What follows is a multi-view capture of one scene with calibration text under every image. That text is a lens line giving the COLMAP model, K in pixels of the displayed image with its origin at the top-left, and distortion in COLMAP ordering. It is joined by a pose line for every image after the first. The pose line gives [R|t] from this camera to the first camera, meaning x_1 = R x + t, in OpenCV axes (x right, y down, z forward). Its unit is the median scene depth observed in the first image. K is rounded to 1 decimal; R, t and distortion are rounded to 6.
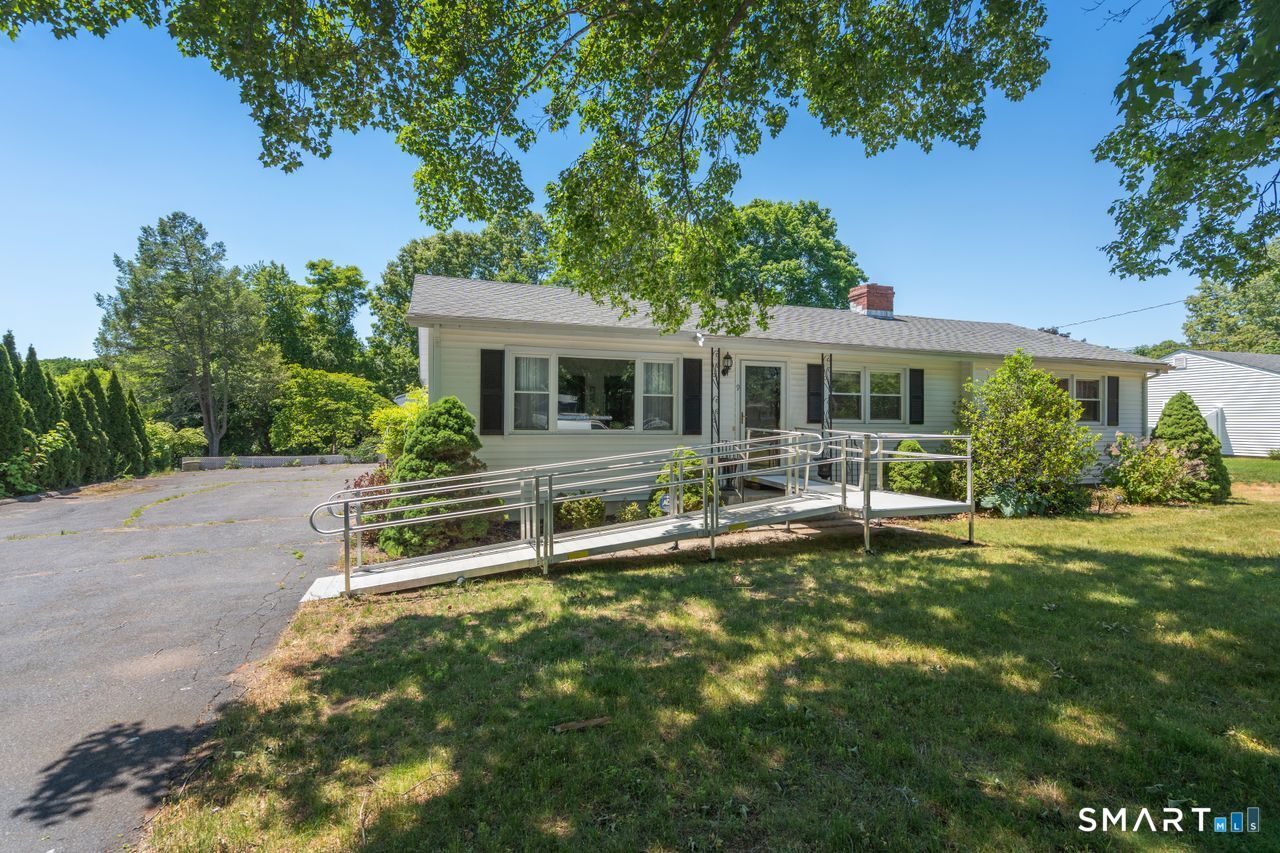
lens RADIAL K [[575.9, 0, 640.8], [0, 575.9, 426.9], [0, 0, 1]] dist [-0.003100, 0.000838]
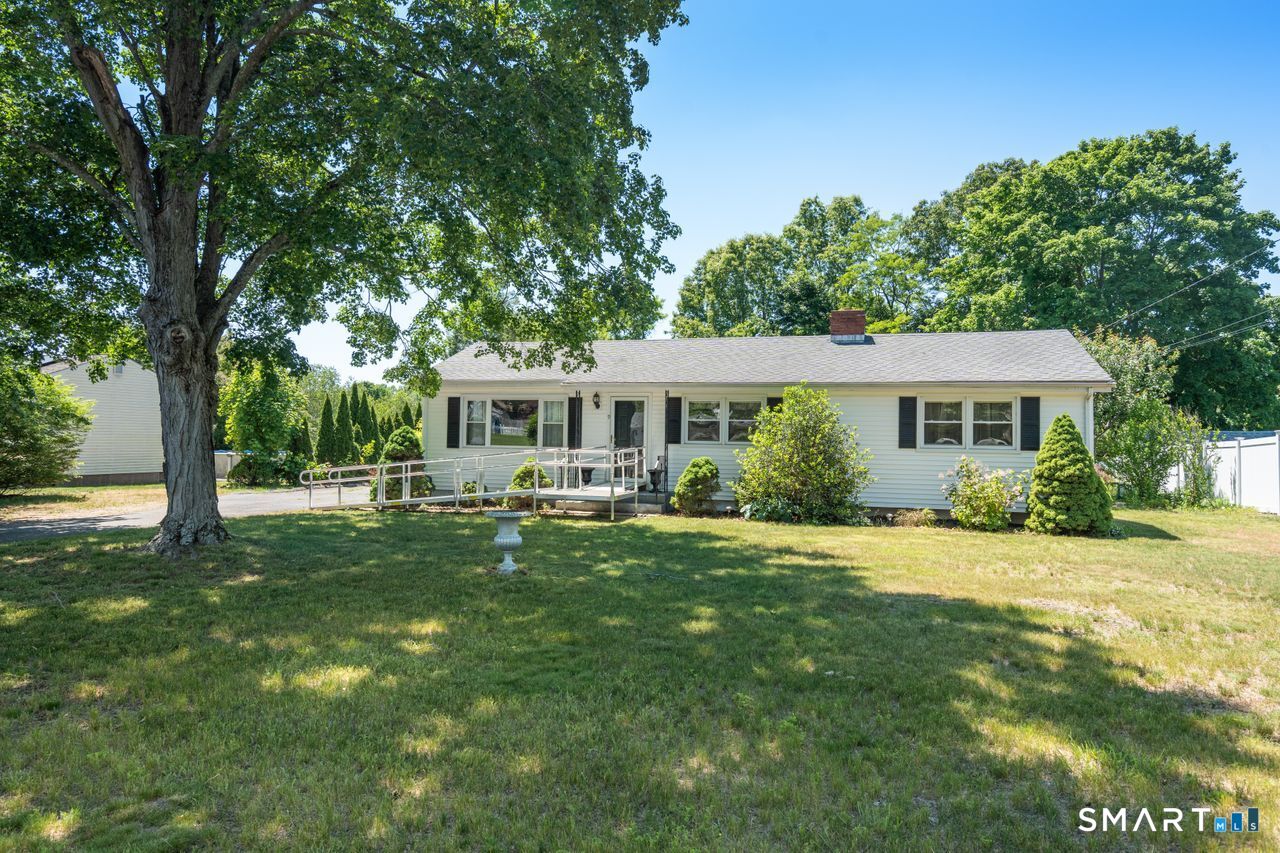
lens RADIAL K [[767.2, 0, 640.0], [0, 767.2, 426.5], [0, 0, 1]] dist [-0.005210, -0.000485]
pose [[0.814805, -0.002417, -0.579730, 0.717868], [-0.016179, 0.999507, -0.026907, 0.001740], [0.579509, 0.031303, 0.814365, -0.249244]]
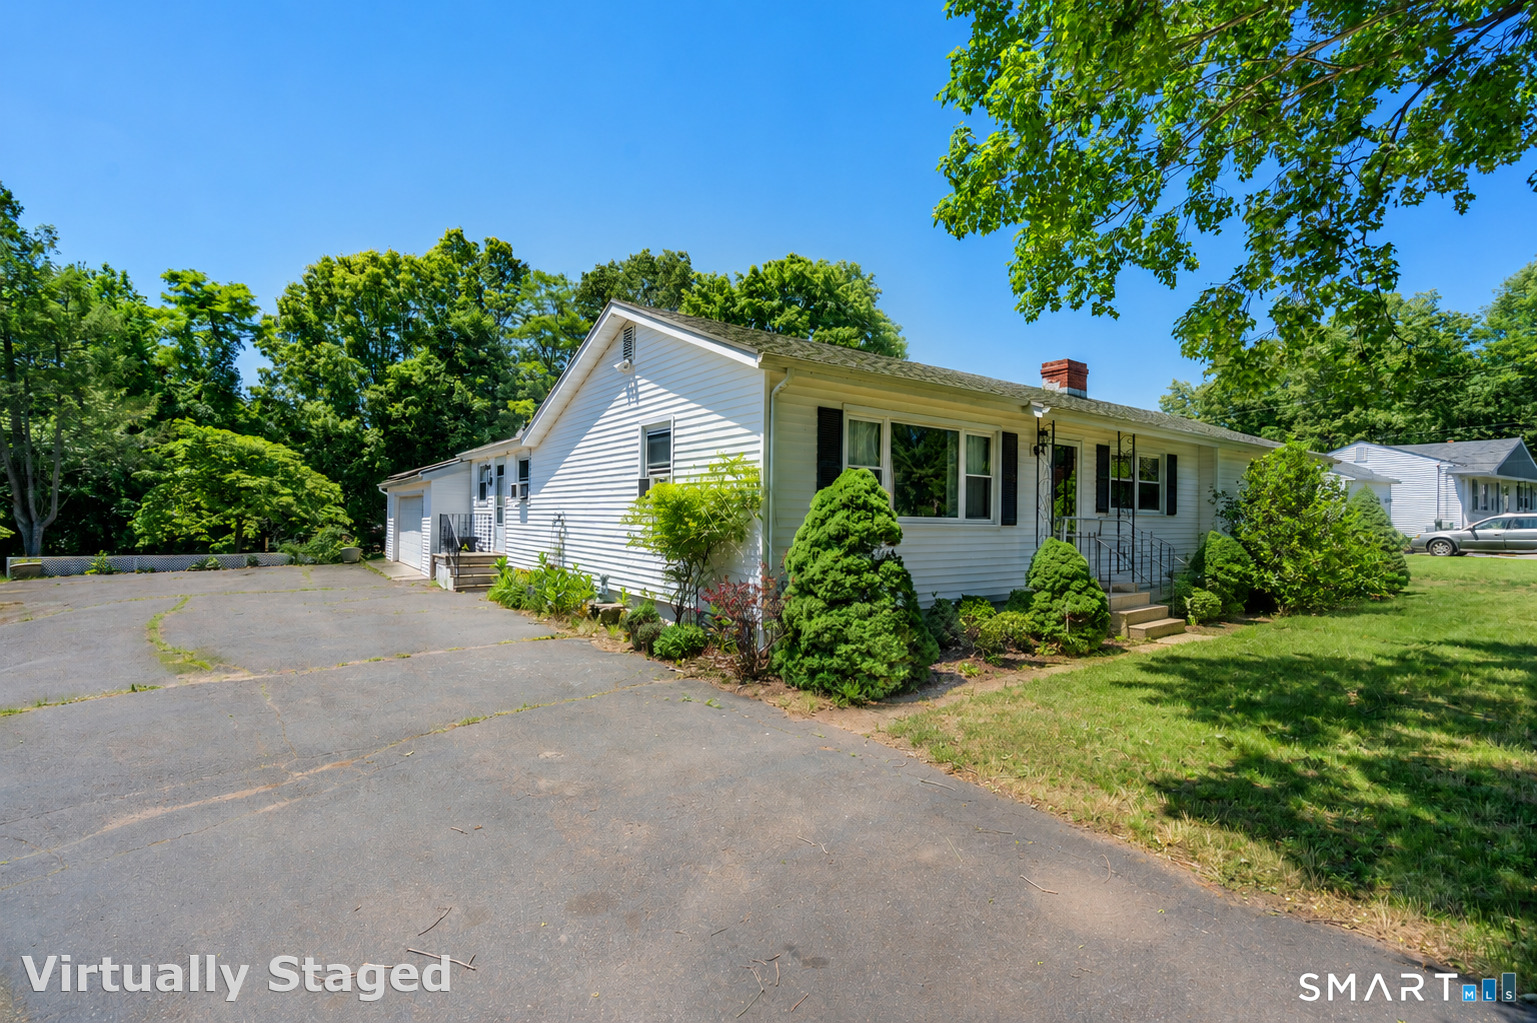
lens RADIAL K [[669.5, 0, 766.6], [0, 669.5, 523.6], [0, 0, 1]] dist [-0.007795, 0.001123]
pose [[0.960786, 0.005224, 0.277241, -0.274741], [-0.007819, 0.999935, 0.008254, 0.004104], [-0.277180, -0.010098, 0.960765, 0.093692]]
